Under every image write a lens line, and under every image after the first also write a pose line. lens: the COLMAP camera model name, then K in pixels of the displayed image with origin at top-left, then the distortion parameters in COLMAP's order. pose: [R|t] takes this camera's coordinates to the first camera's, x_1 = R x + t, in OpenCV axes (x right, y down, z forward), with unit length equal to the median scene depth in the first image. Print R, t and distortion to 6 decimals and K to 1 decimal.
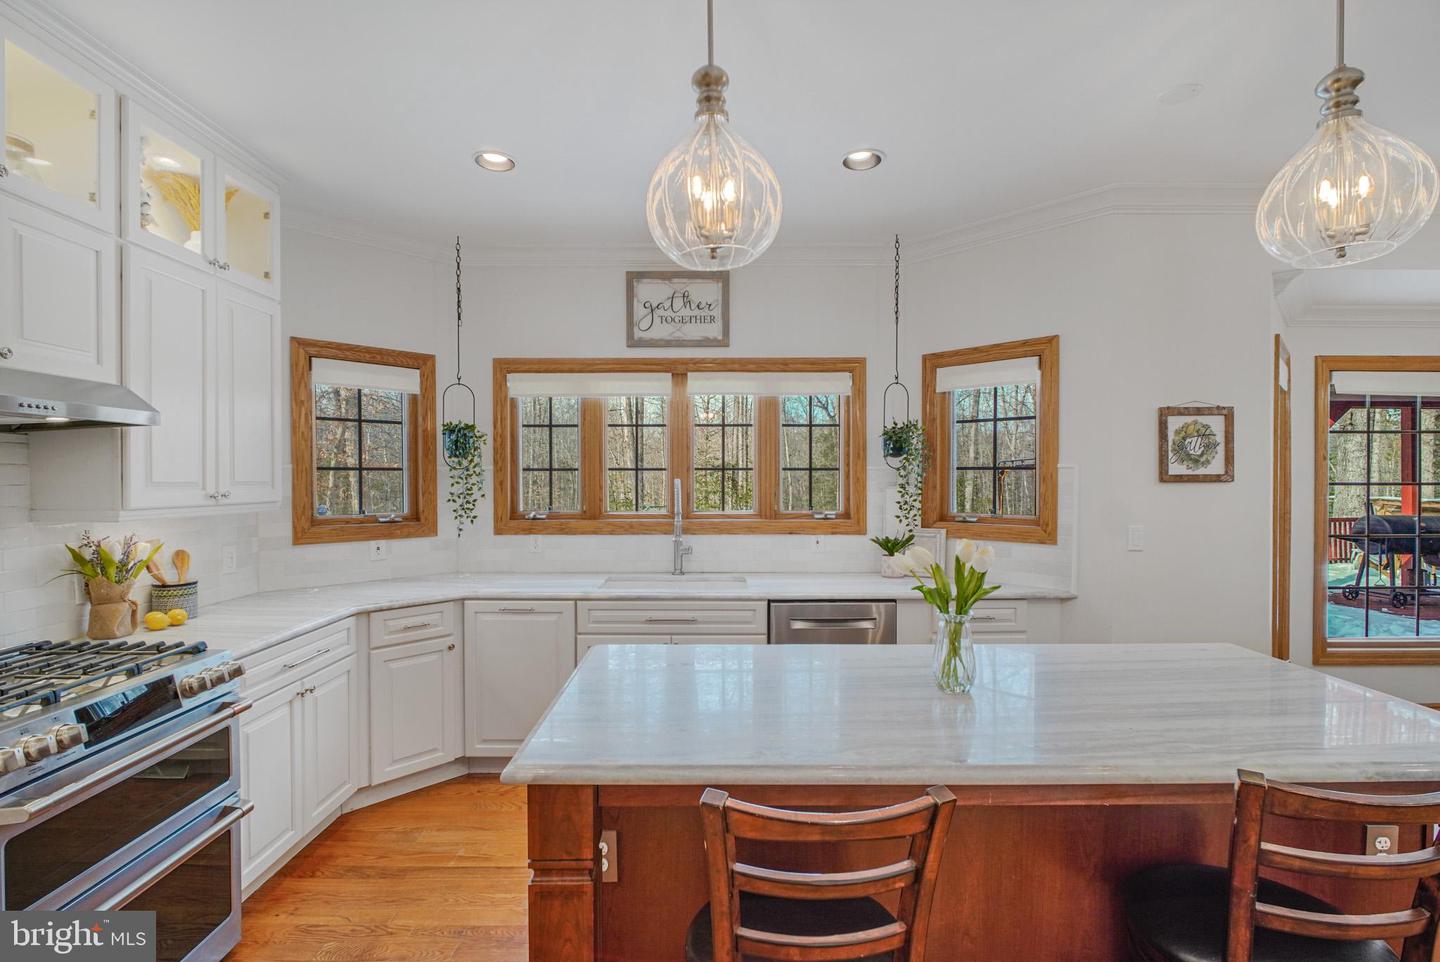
lens RADIAL K [[672.8, 0, 714.1], [0, 672.8, 482.4], [0, 0, 1]] dist [-0.002373, -0.002579]
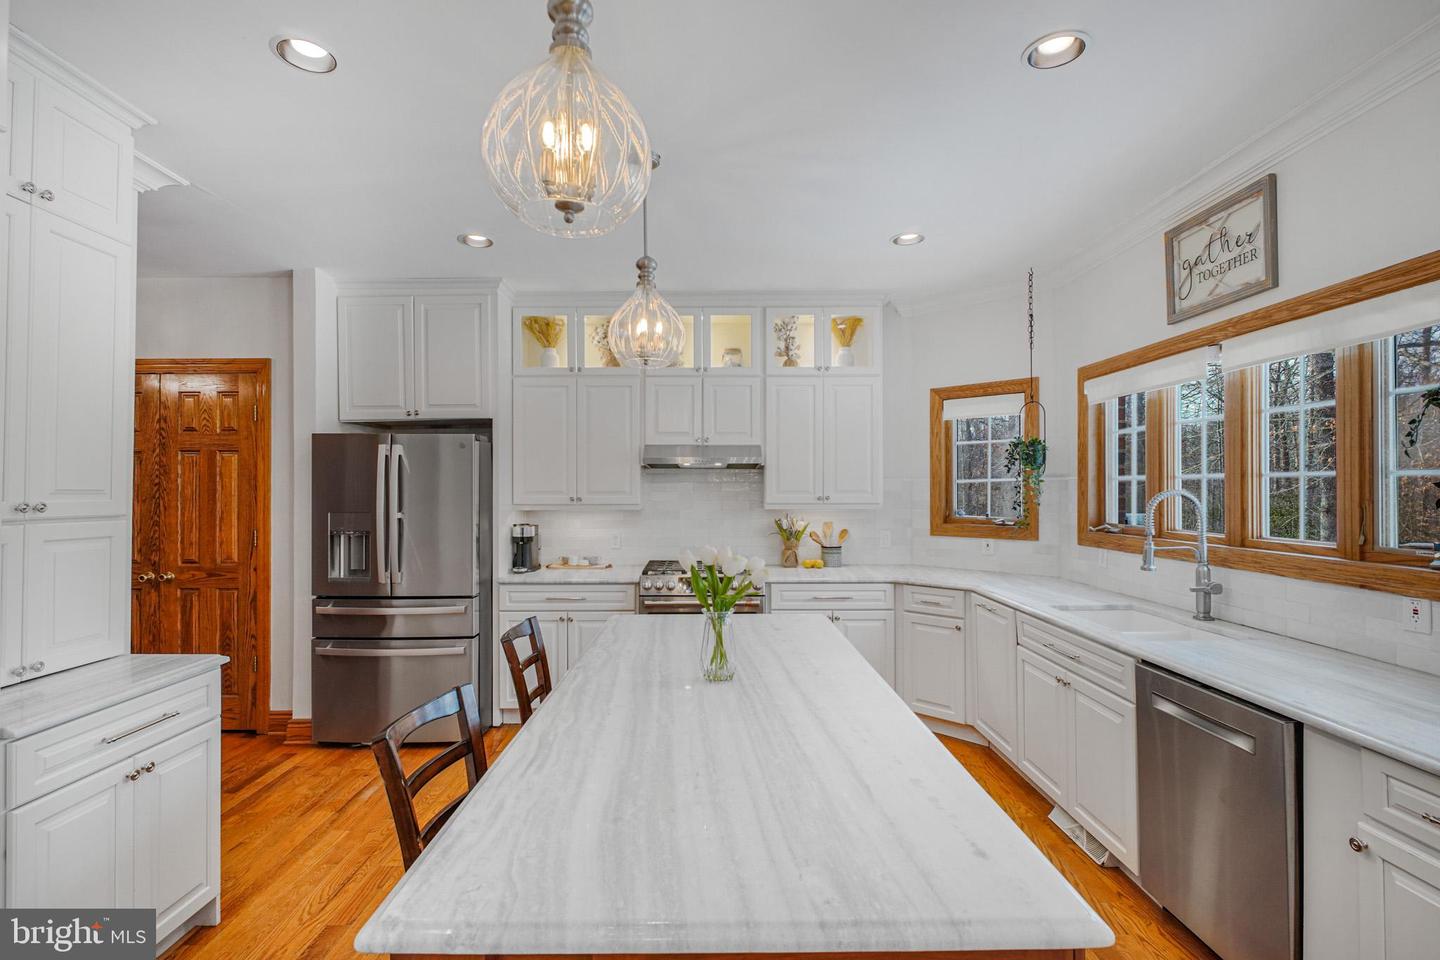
lens RADIAL K [[672.8, 0, 708.5], [0, 672.8, 486.2], [0, 0, 1]] dist [-0.002373, -0.002579]
pose [[0.000900, -0.002224, -0.999997, 0.812728], [-0.006209, 0.999978, -0.002229, -0.004373], [0.999980, 0.006211, 0.000887, 0.543747]]
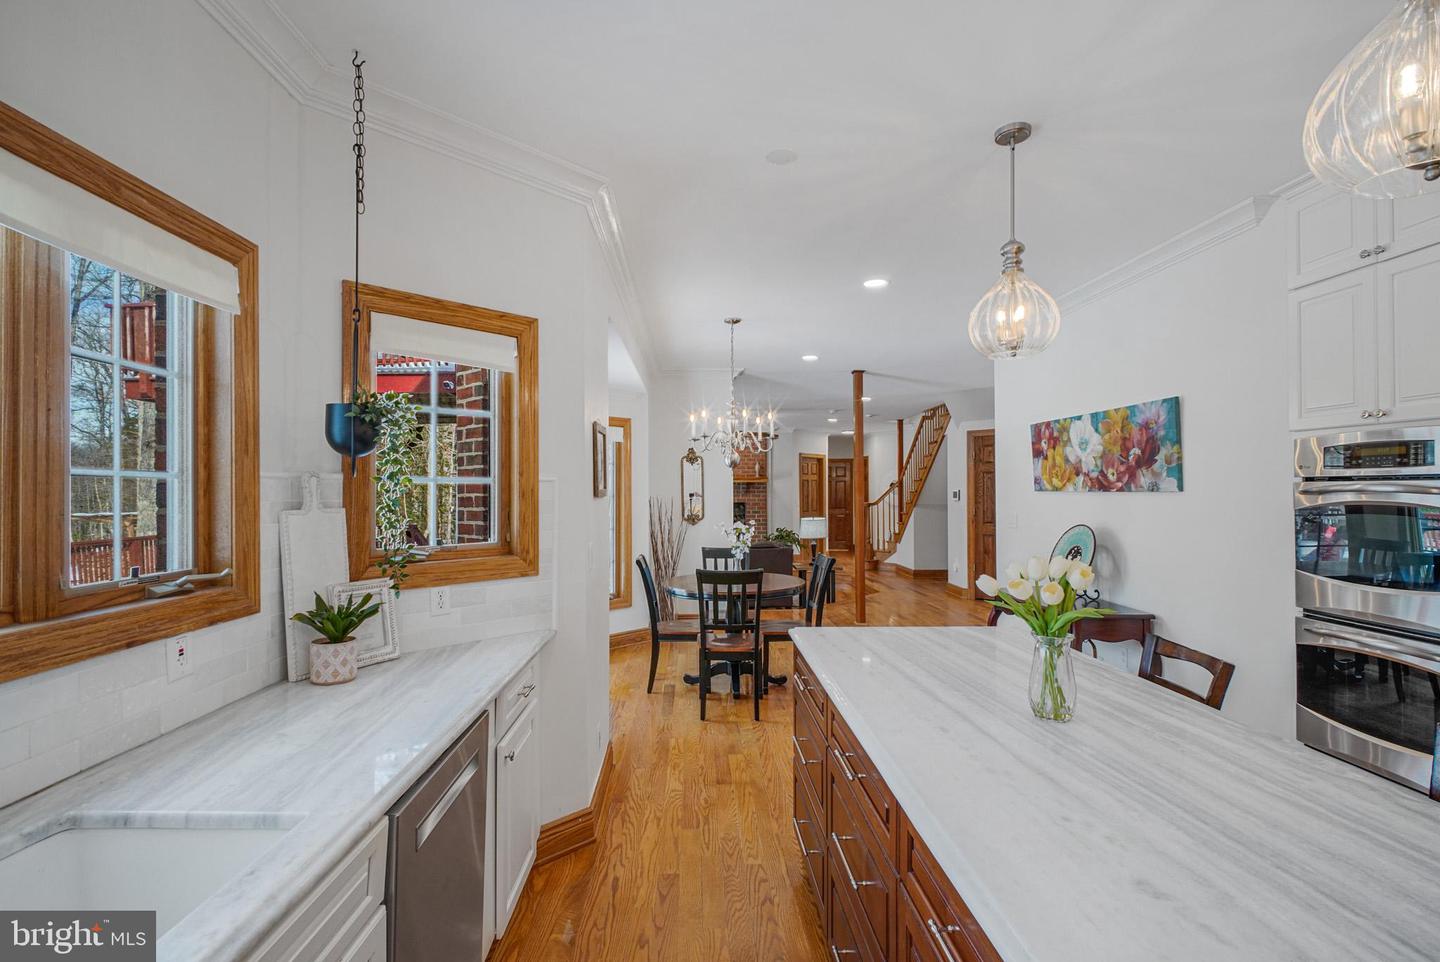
lens RADIAL K [[672.8, 0, 723.2], [0, 672.8, 486.6], [0, 0, 1]] dist [-0.002373, -0.002579]
pose [[-0.044546, 0.011532, 0.998941, -0.323819], [0.012649, 0.999860, -0.010978, -0.003142], [-0.998927, 0.012147, -0.044685, 0.831993]]
